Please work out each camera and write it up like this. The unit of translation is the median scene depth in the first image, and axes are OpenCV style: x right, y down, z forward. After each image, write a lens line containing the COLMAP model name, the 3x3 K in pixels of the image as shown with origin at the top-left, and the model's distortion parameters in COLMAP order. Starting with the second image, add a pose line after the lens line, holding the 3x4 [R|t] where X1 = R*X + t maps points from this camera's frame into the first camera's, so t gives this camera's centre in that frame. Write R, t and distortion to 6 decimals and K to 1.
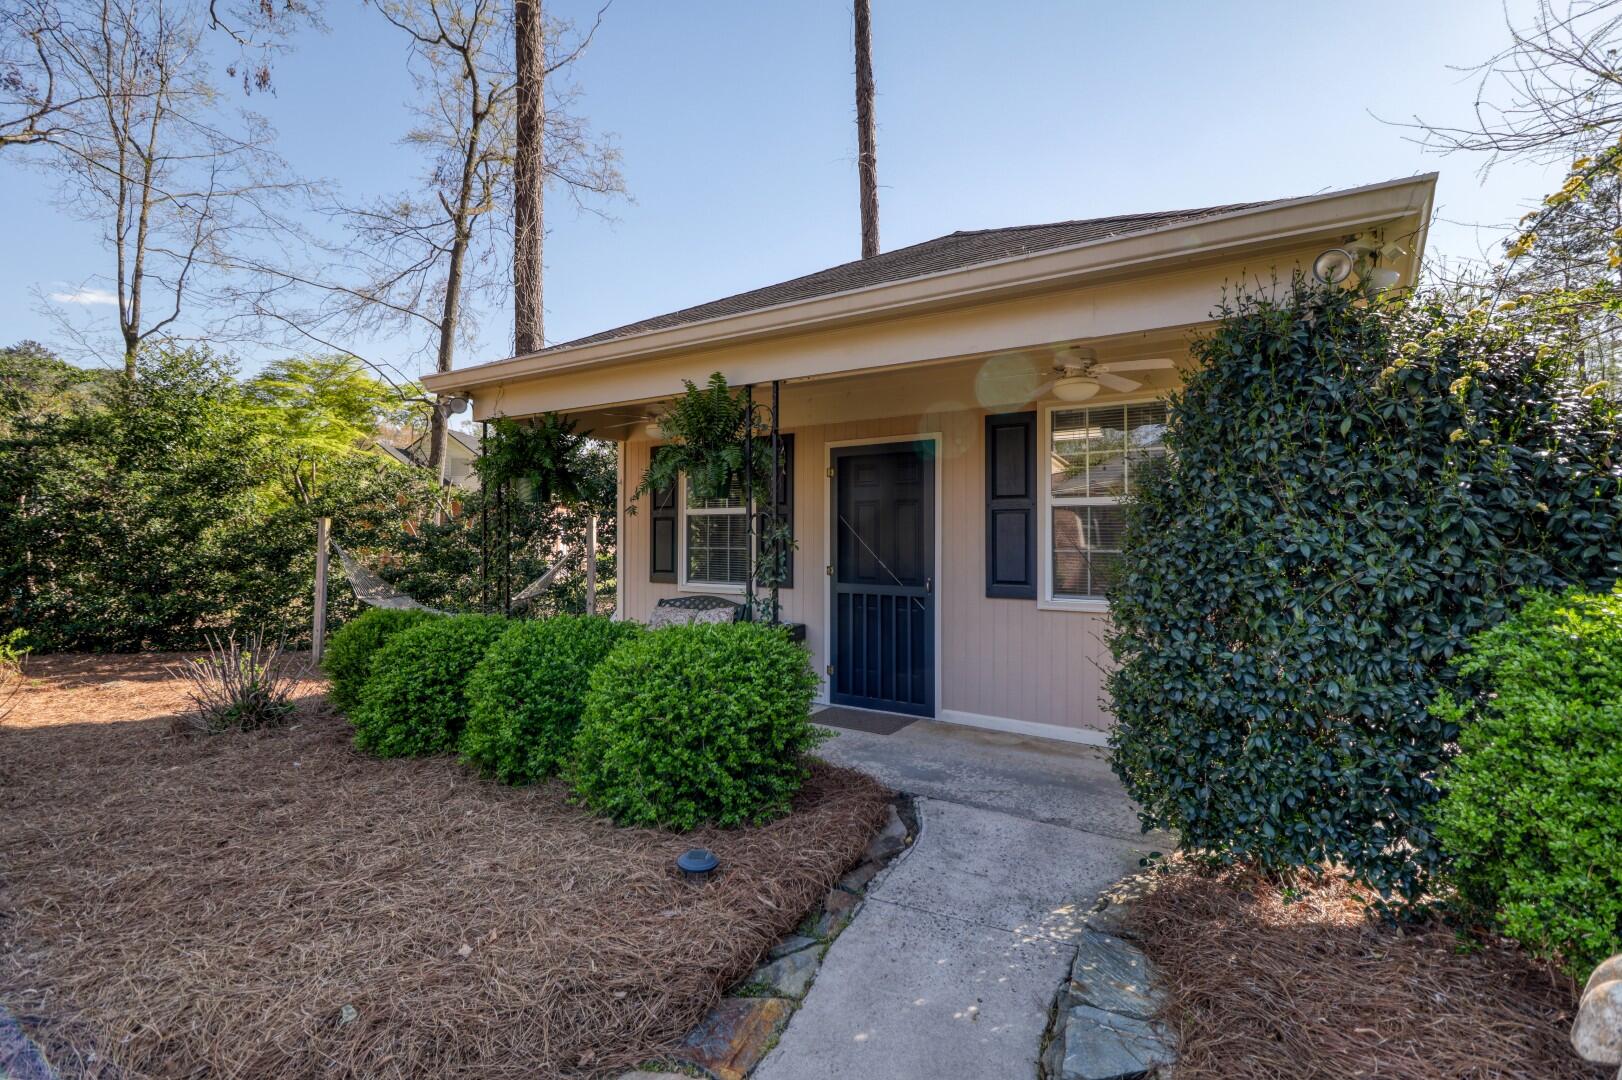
lens RADIAL K [[770.4, 0, 817.0], [0, 770.4, 540.9], [0, 0, 1]] dist [0.000718, -0.013837]
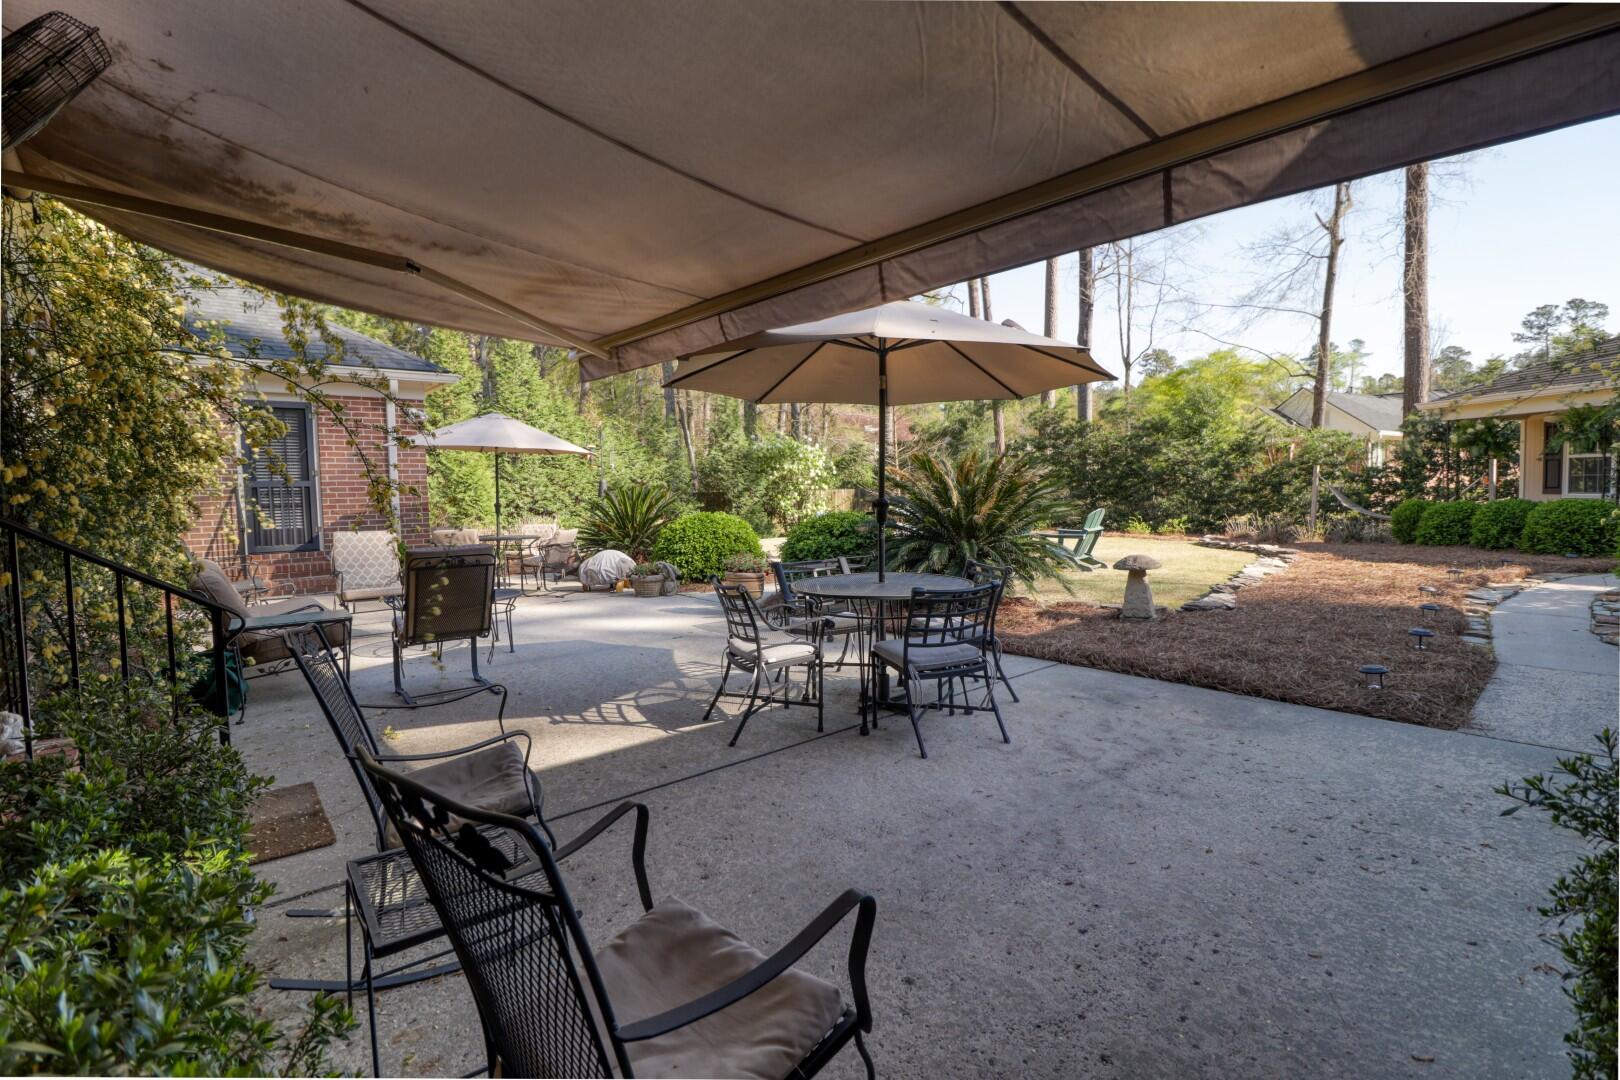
lens RADIAL K [[746.6, 0, 826.2], [0, 746.6, 517.2], [0, 0, 1]] dist [-0.001175, -0.013211]
pose [[0.576941, 0.018649, -0.816573, 0.164518], [0.019657, 0.999133, 0.036707, 0.006926], [0.816549, -0.037229, 0.576074, -0.987951]]
